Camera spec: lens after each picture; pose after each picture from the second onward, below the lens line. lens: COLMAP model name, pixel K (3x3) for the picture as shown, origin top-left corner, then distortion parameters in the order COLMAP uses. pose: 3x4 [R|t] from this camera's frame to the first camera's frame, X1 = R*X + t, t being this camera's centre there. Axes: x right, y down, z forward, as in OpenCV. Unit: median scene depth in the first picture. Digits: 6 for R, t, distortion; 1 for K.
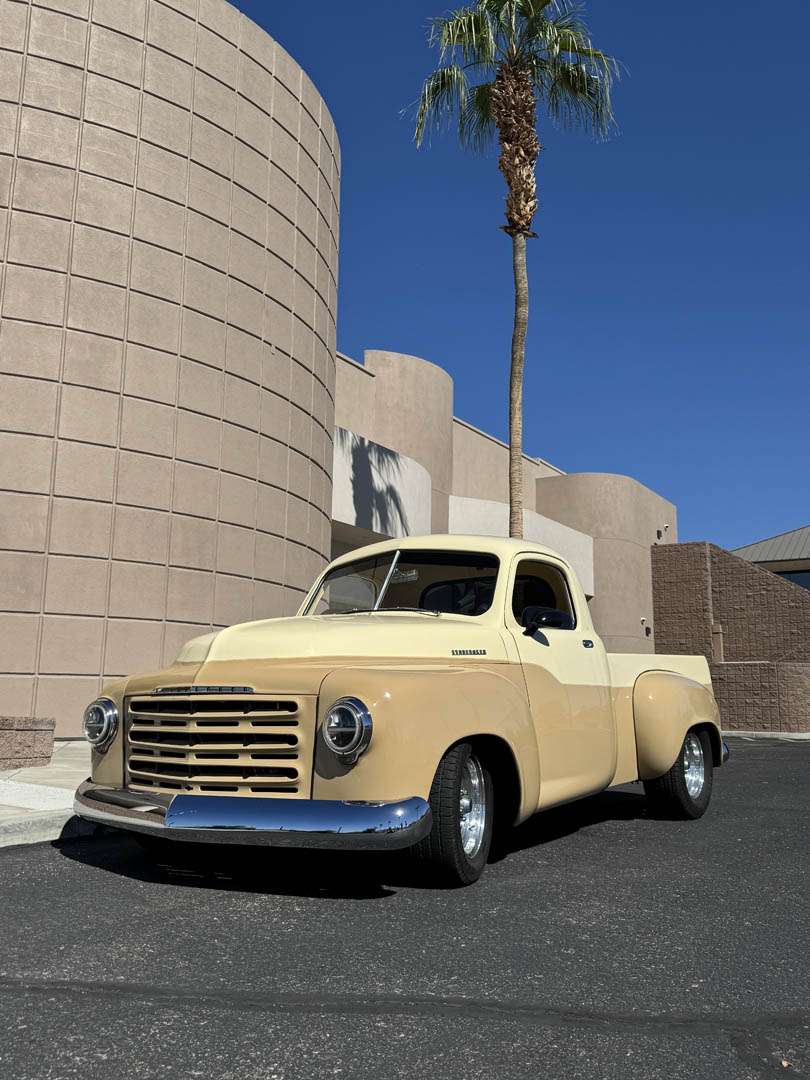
lens RADIAL K [[970.0, 0, 405.0], [0, 970.0, 540.0], [0, 0, 1]] dist [0.216346, -0.485513]
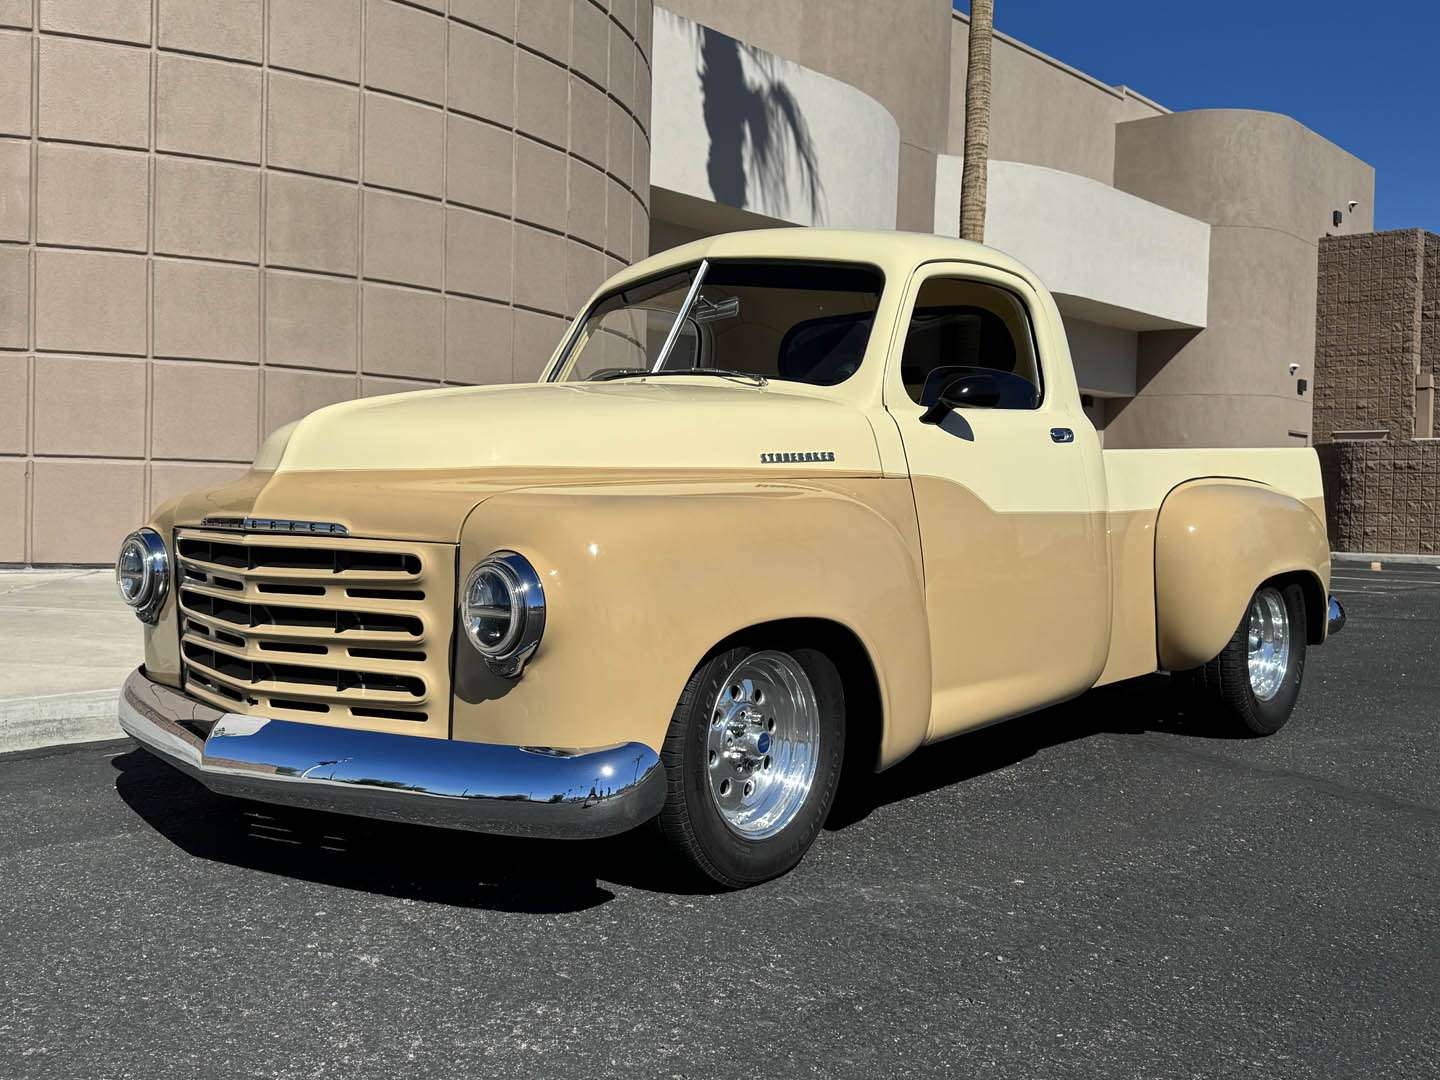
lens RADIAL K [[1431.8, 0, 715.9], [0, 1431.8, 540.7], [0, 0, 1]] dist [0.176188, -0.374883]
pose [[0.984225, 0.015638, -0.176227, 0.150289], [0.018786, 0.981218, 0.191988, 0.023455], [0.175919, -0.192270, 0.965445, 0.201638]]
